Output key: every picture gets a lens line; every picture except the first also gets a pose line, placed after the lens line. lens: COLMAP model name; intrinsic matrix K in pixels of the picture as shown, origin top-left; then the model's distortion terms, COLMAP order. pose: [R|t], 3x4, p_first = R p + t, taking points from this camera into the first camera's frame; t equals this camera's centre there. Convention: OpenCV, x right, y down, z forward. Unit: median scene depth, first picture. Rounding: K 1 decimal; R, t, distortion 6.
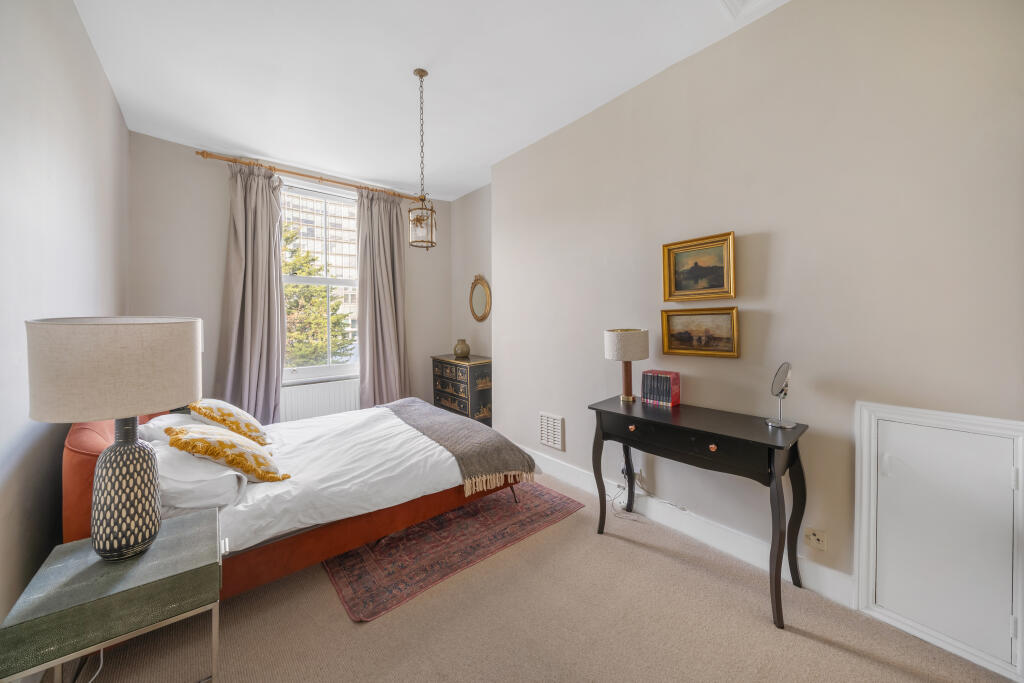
lens RADIAL K [[380.3, 0, 491.4], [0, 380.3, 321.4], [0, 0, 1]] dist [0.001495, -0.000110]
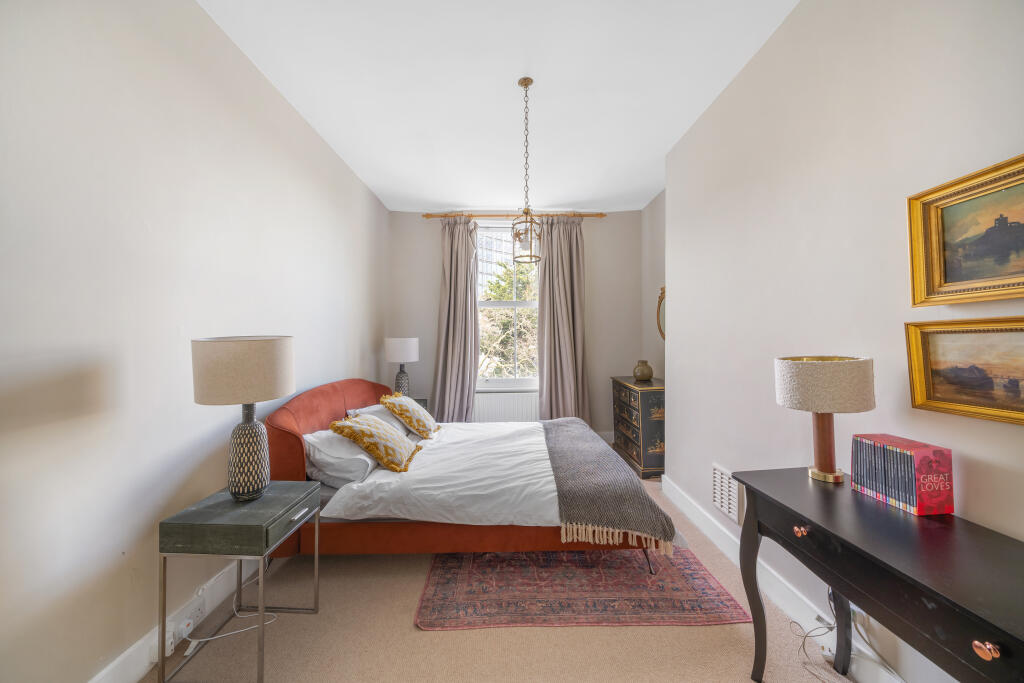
lens RADIAL K [[346.6, 0, 490.6], [0, 346.6, 335.3], [0, 0, 1]] dist [-0.002280, -0.000240]
pose [[0.778603, 0.000105, -0.627517, 0.295166], [-0.007184, 0.999936, -0.008747, -0.004231], [0.627476, 0.011319, 0.778554, 0.269163]]
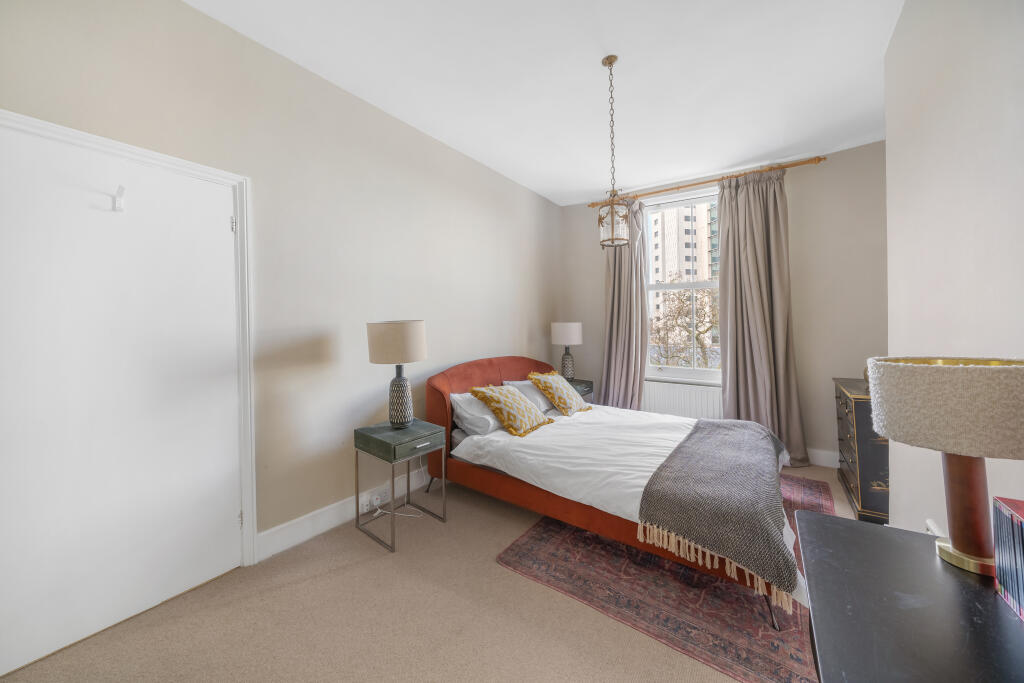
lens RADIAL K [[334.4, 0, 504.7], [0, 334.4, 325.7], [0, 0, 1]] dist [-0.000070, -0.000031]
pose [[0.284383, 0.018306, -0.958536, 0.519712], [-0.013475, 0.999795, 0.015096, -0.008777], [0.958616, 0.008623, 0.284572, 0.500203]]
